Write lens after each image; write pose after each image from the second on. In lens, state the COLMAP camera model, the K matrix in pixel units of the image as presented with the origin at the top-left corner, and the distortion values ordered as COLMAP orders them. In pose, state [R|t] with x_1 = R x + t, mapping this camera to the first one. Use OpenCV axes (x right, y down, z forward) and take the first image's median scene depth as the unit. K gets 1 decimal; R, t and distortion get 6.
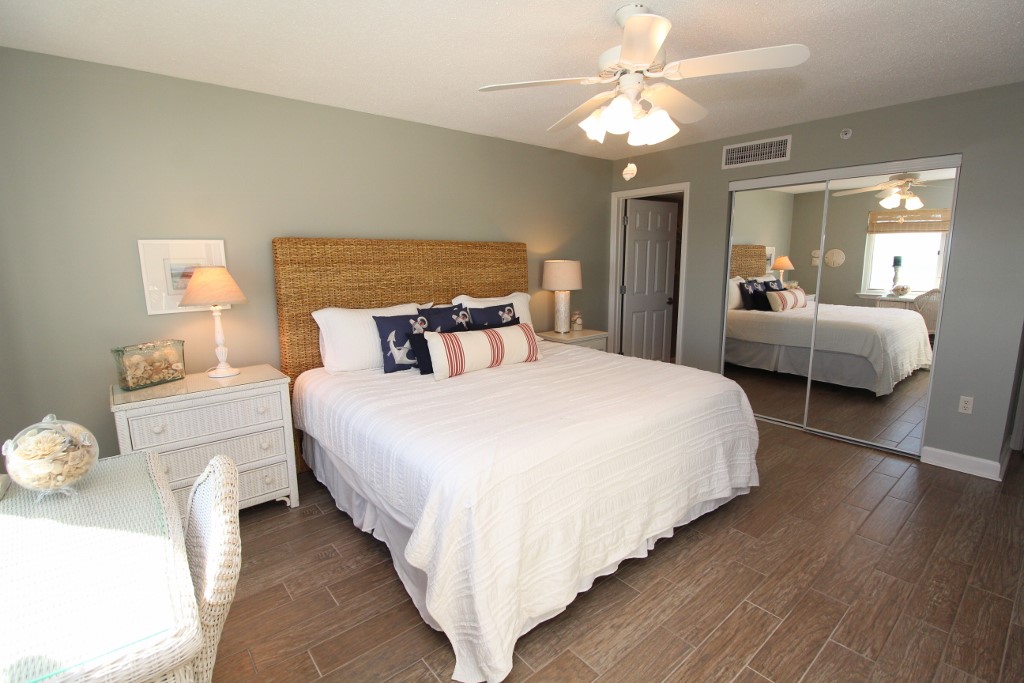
lens RADIAL K [[482.3, 0, 510.1], [0, 482.3, 340.3], [0, 0, 1]] dist [-0.000702, -0.013230]
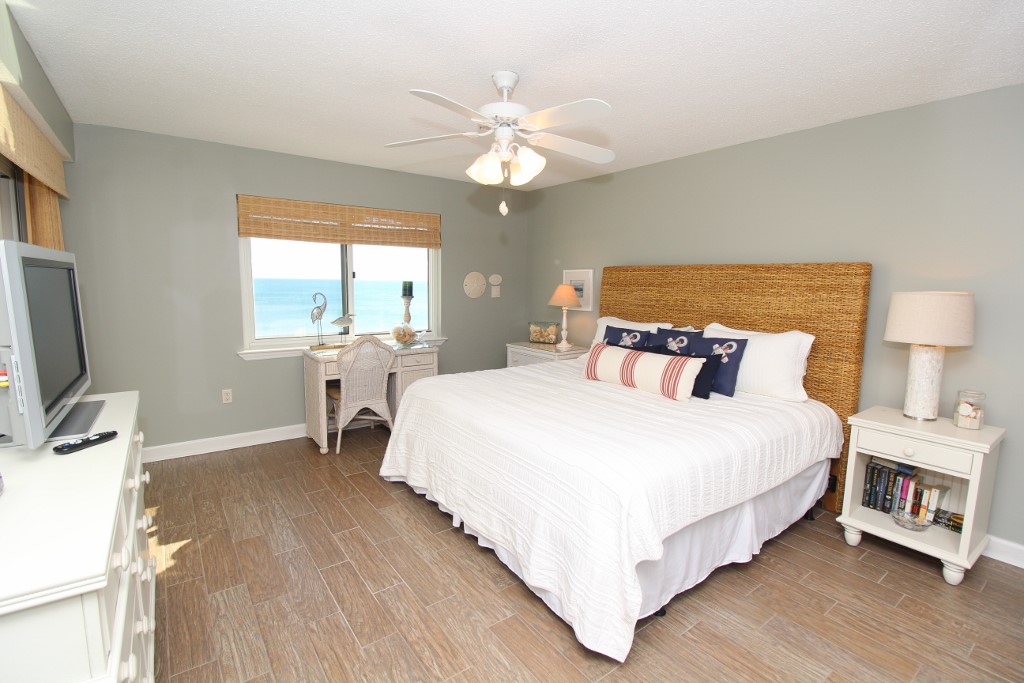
lens RADIAL K [[482.3, 0, 510.1], [0, 482.3, 340.3], [0, 0, 1]] dist [-0.000702, -0.013230]
pose [[-0.075087, 0.130363, -0.988619, 0.970567], [-0.176791, 0.973972, 0.141859, -0.140394], [0.981380, 0.185430, -0.050086, 0.765288]]
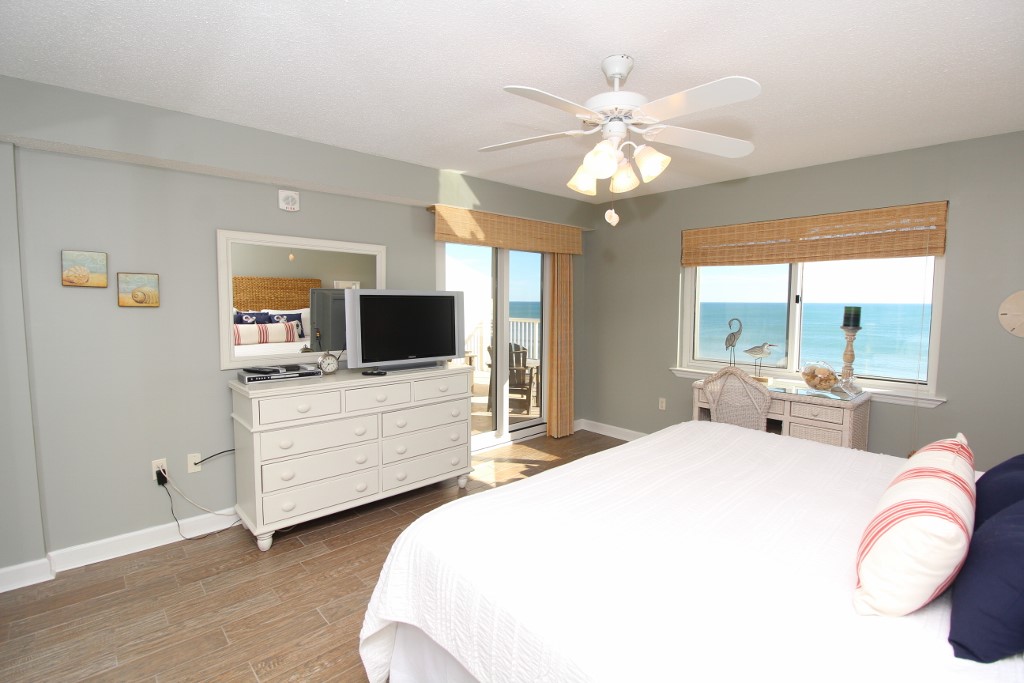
lens RADIAL K [[482.3, 0, 510.1], [0, 482.3, 340.3], [0, 0, 1]] dist [-0.000702, -0.013230]
pose [[-0.999718, 0.007980, -0.022375, 0.323760], [0.002323, 0.970211, 0.242250, -0.233316], [0.023641, 0.242130, -0.969956, 1.354161]]
